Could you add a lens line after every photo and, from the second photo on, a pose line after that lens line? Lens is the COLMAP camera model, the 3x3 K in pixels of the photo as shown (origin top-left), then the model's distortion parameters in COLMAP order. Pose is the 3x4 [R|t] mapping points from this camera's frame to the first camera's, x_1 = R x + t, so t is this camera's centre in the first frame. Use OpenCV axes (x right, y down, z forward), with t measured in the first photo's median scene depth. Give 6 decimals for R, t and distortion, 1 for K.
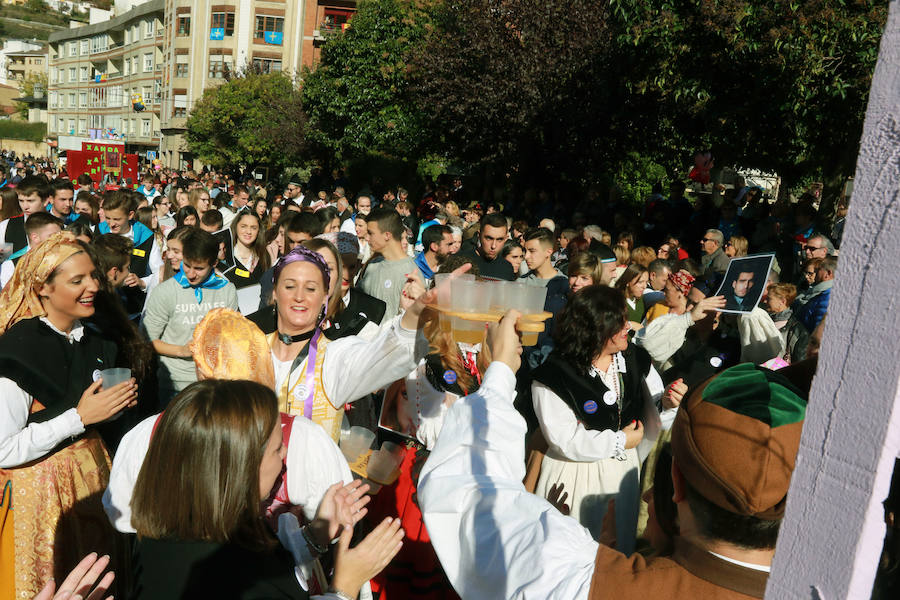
lens RADIAL K [[702.3, 0, 446.1], [0, 702.3, 302.6], [0, 0, 1]] dist [-0.088135, 0.056249]
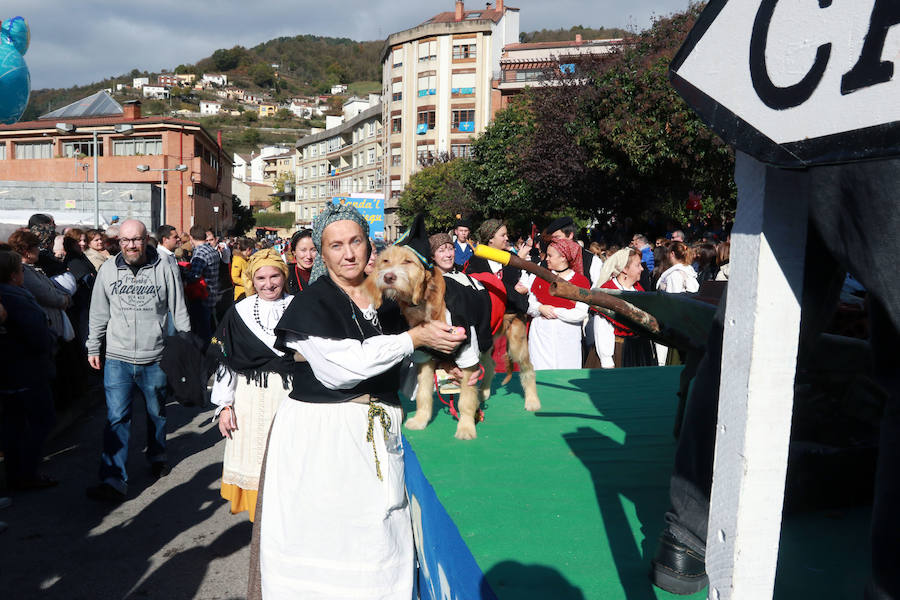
lens RADIAL K [[702.3, 0, 446.1], [0, 702.3, 302.6], [0, 0, 1]] dist [-0.088135, 0.056249]
pose [[0.951320, -0.050581, -0.304026, 0.067030], [0.022480, 0.995201, -0.095231, 0.035627], [0.307384, 0.083761, 0.947892, -0.133392]]
